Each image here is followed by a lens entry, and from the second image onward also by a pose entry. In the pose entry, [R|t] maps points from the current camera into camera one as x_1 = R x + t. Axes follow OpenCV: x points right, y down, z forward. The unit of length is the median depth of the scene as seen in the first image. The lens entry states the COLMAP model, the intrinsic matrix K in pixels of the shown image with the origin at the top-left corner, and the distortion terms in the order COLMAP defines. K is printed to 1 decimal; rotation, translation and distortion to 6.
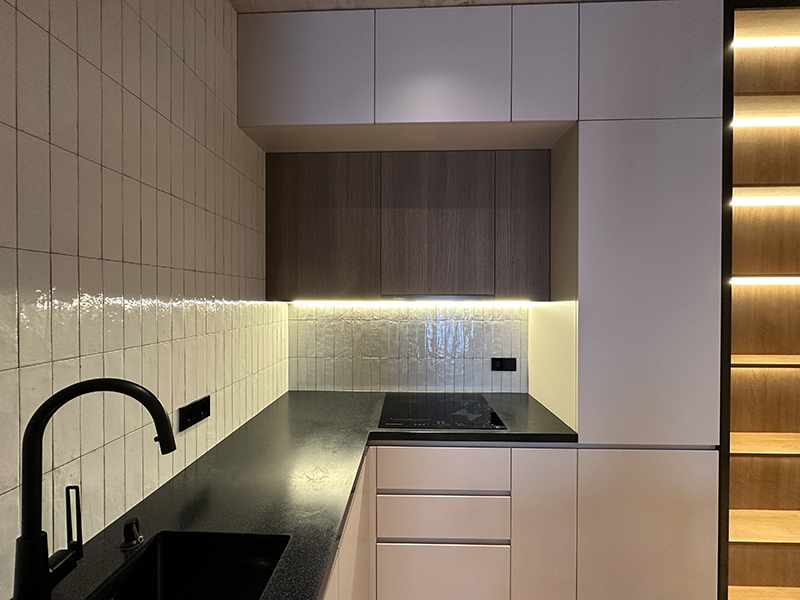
lens RADIAL K [[317.4, 0, 397.1], [0, 317.4, 301.7], [0, 0, 1]] dist [-0.004774, 0.000936]
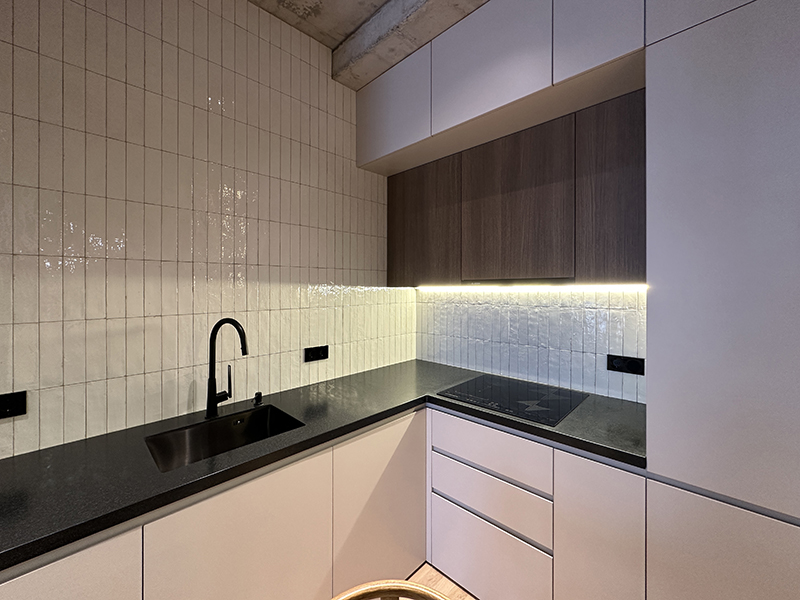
lens RADIAL K [[317.4, 0, 406.3], [0, 317.4, 288.3], [0, 0, 1]] dist [-0.004774, 0.000936]
pose [[0.749542, -0.003179, -0.661949, 0.556872], [-0.003472, 0.999956, -0.008733, 0.016874], [0.661947, 0.008844, 0.749498, 0.046465]]
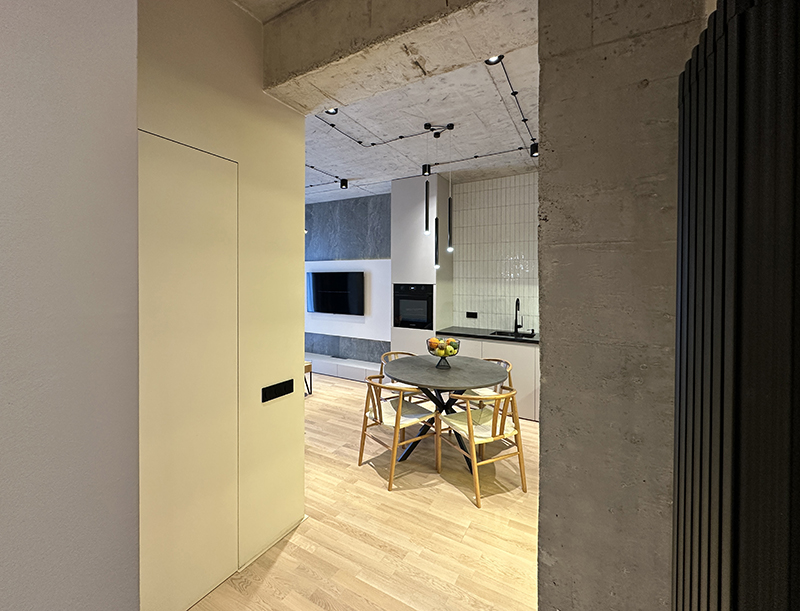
lens RADIAL K [[336.8, 0, 402.0], [0, 336.8, 289.8], [0, 0, 1]] dist [-0.000418, -0.000229]
pose [[-0.459399, 0.017027, -0.888067, 2.305612], [-0.019607, 0.999378, 0.029304, -0.028939], [0.888014, 0.030875, -0.458779, 0.742002]]
